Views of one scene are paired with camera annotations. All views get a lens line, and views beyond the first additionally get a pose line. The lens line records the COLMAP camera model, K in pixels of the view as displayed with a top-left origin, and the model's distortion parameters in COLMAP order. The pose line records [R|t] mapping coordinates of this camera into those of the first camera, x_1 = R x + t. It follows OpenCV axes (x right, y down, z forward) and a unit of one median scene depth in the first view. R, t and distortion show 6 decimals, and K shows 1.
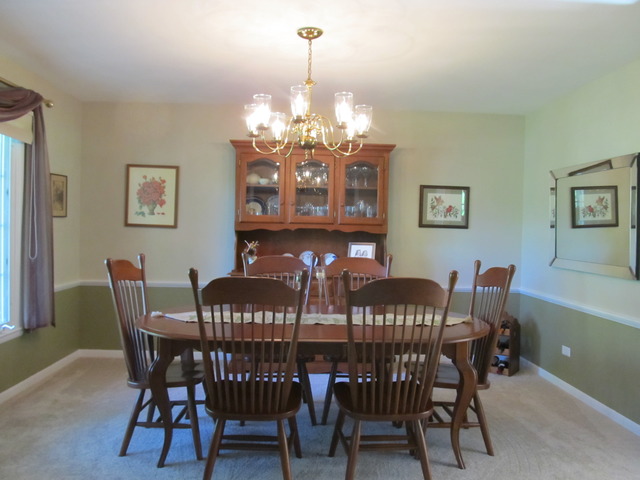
lens RADIAL K [[536.3, 0, 320.0], [0, 536.3, 240.0], [0, 0, 1]] dist [-0.085307, 0.071961]
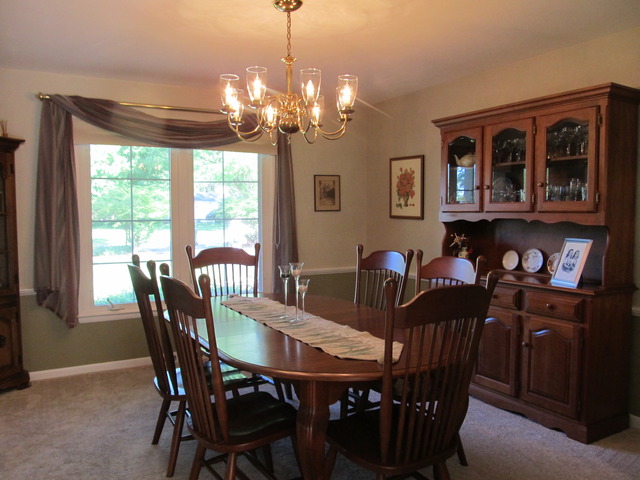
lens RADIAL K [[536.3, 0, 320.0], [0, 536.3, 240.0], [0, 0, 1]] dist [-0.085307, 0.071961]
pose [[0.482722, 0.023902, -0.875447, 0.492189], [-0.009535, 0.999712, 0.022037, -0.004738], [0.875722, -0.002290, 0.482811, 0.371375]]
